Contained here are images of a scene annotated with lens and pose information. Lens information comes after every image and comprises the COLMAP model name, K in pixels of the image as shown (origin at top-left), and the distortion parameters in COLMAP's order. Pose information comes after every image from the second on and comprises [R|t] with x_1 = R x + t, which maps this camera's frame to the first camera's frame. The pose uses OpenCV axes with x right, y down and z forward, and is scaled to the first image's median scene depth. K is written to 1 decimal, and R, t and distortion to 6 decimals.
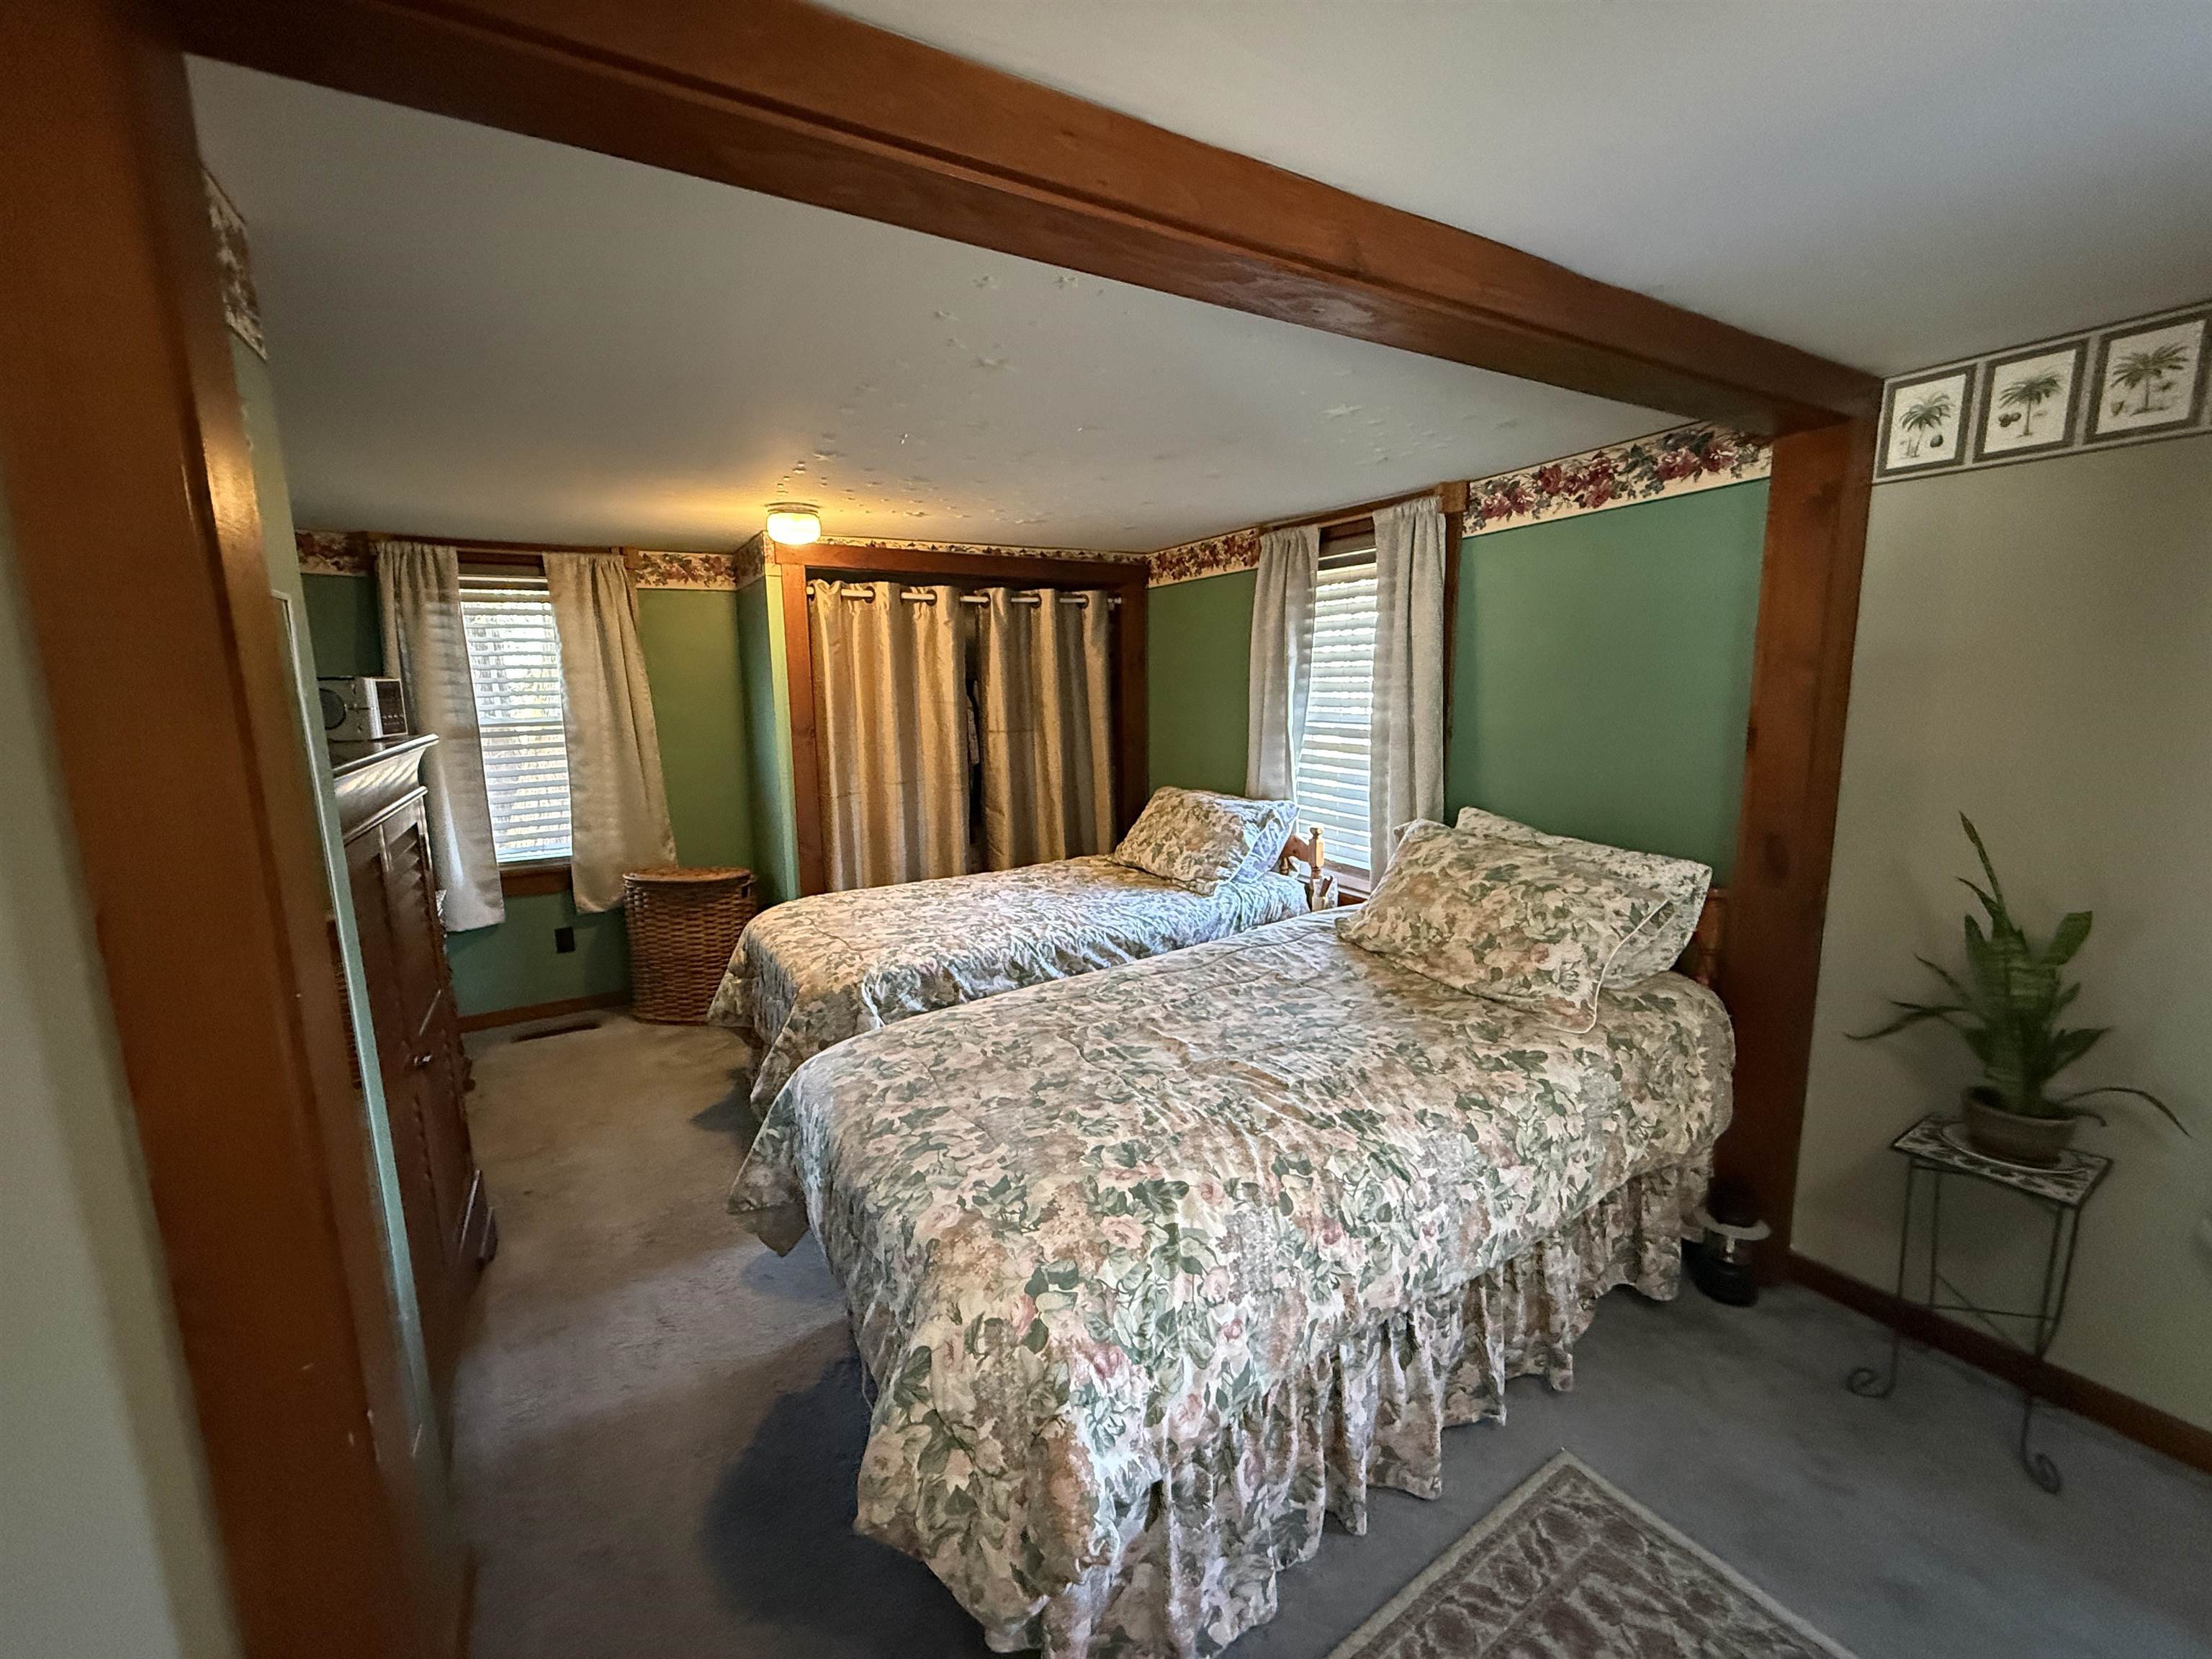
lens RADIAL K [[880.0, 0, 1100.4], [0, 880.0, 824.5], [0, 0, 1]] dist [0.000521, 0.000440]
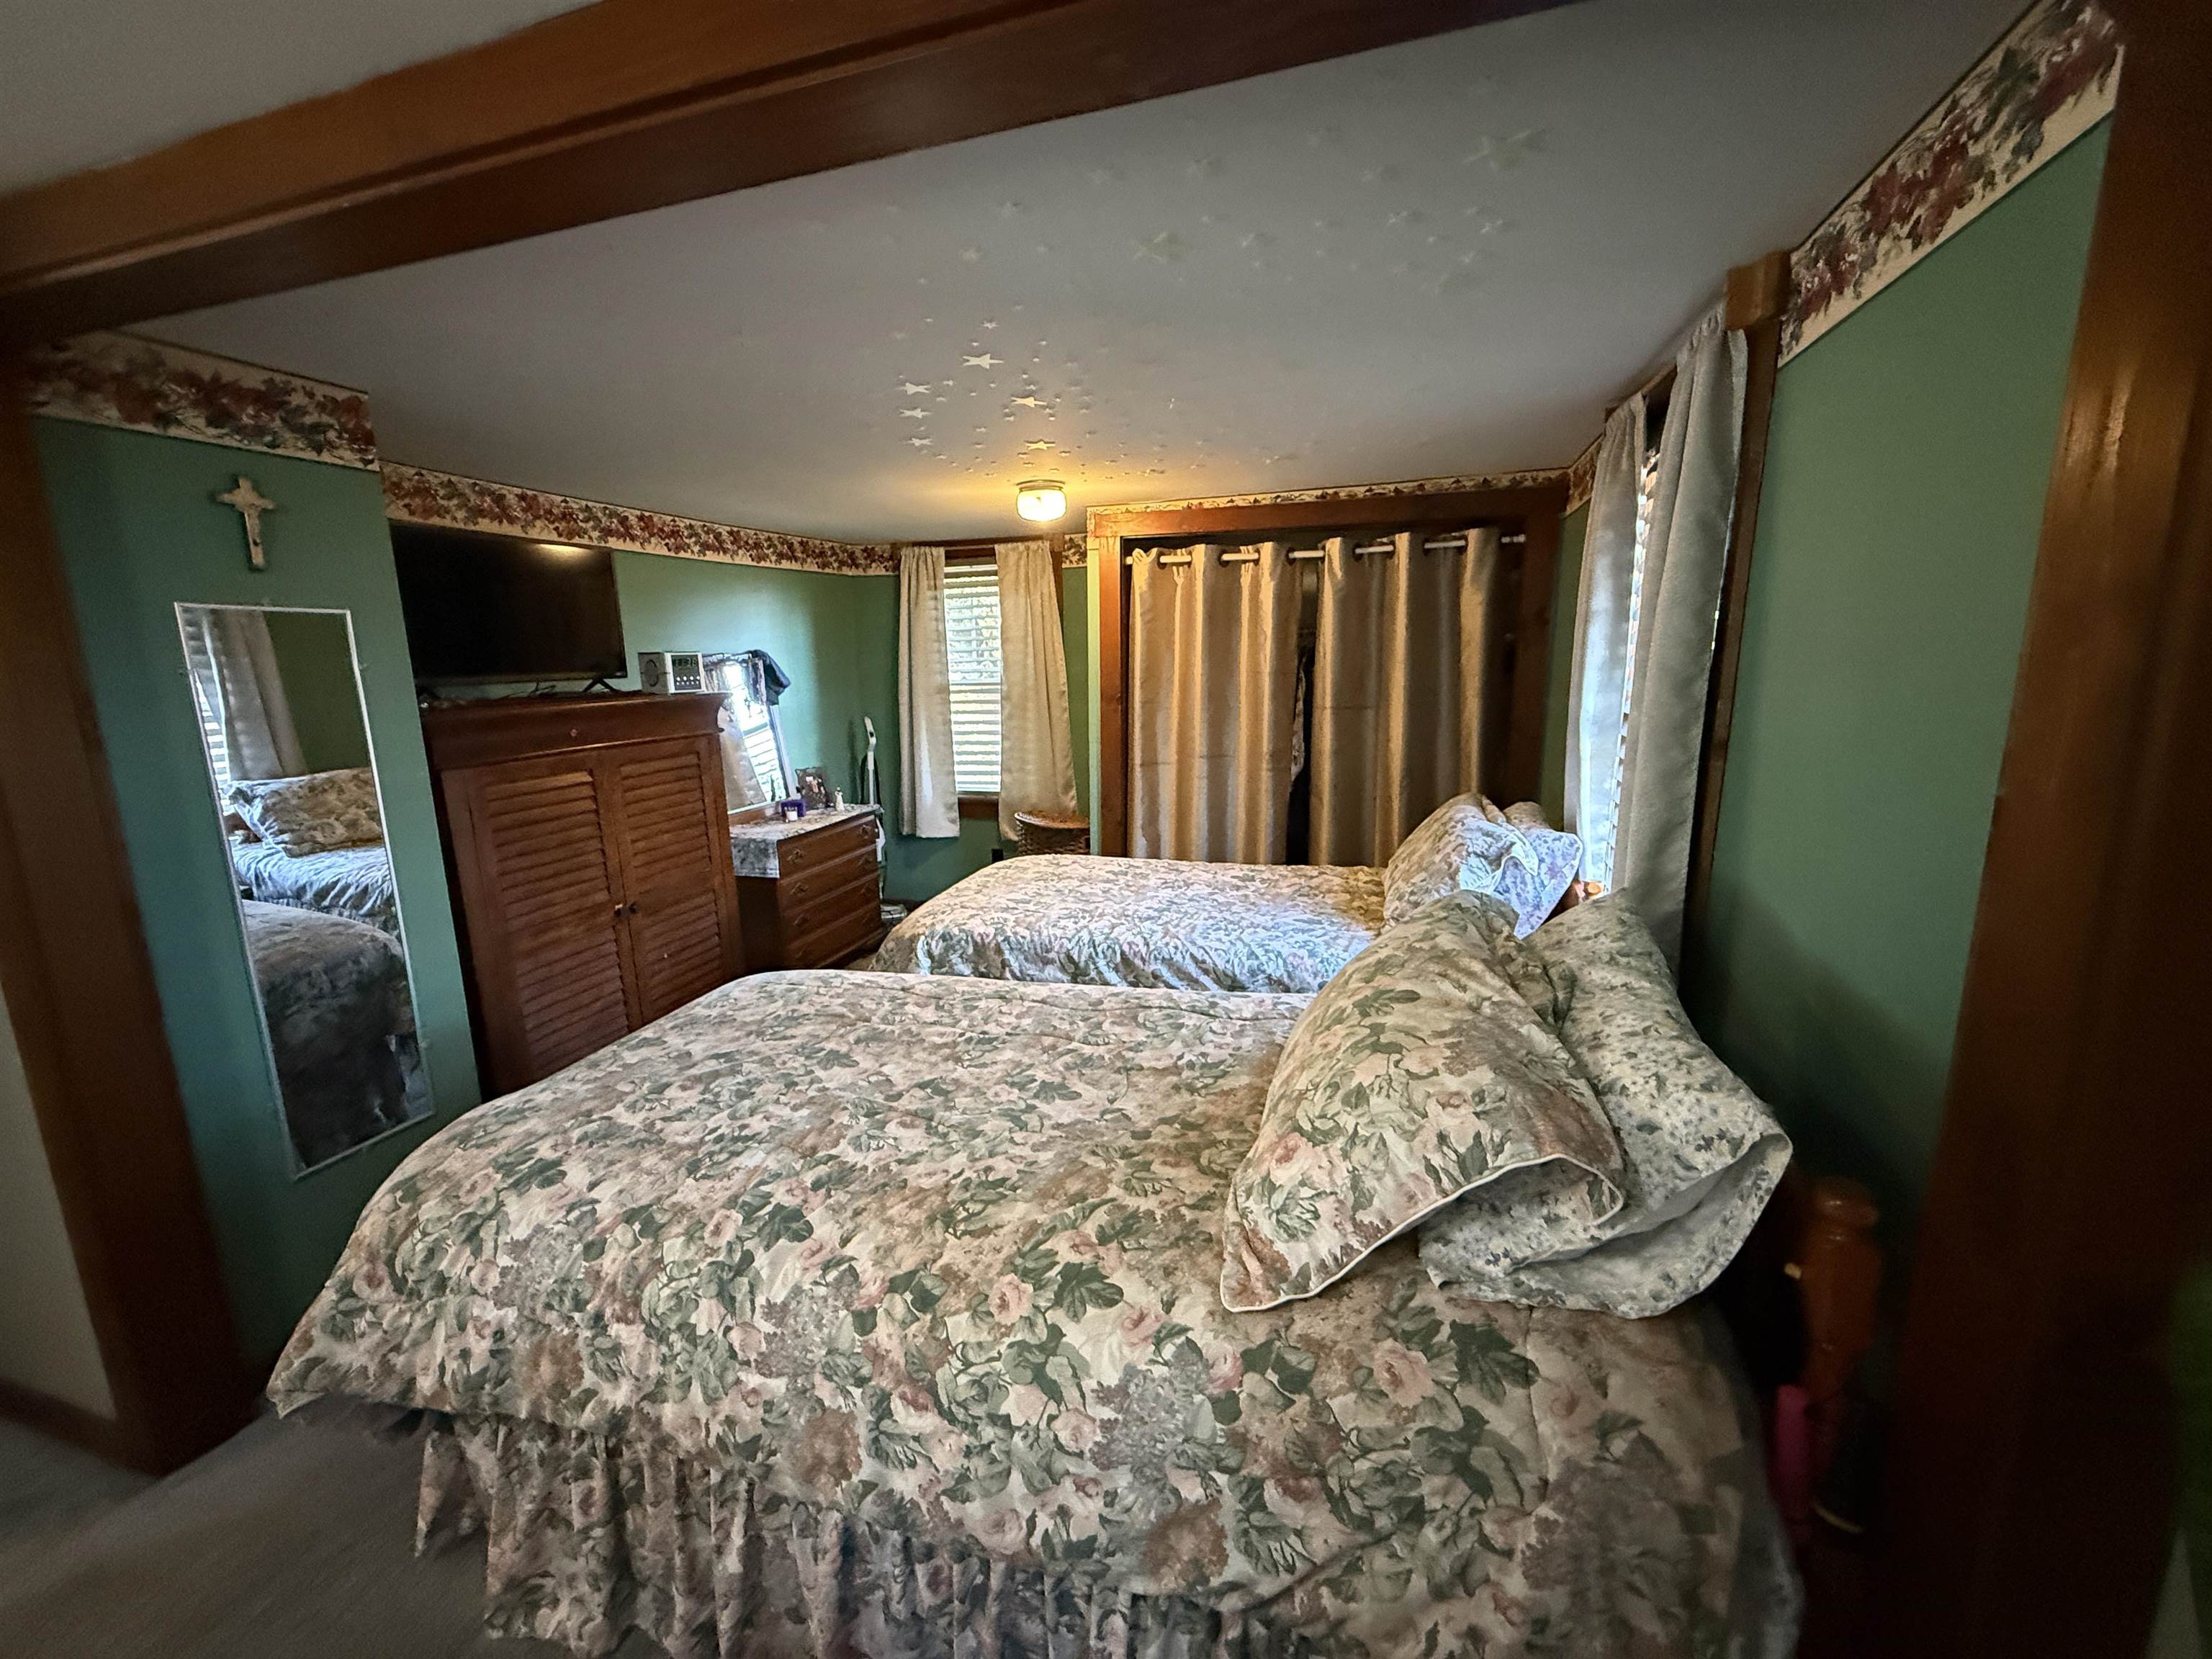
lens RADIAL K [[880.0, 0, 1103.6], [0, 880.0, 827.5], [0, 0, 1]] dist [0.000521, 0.000440]
pose [[0.670566, 0.145993, -0.727342, 0.566182], [-0.112388, 0.989120, 0.094923, -0.068562], [0.733287, 0.018092, 0.679679, 0.376191]]
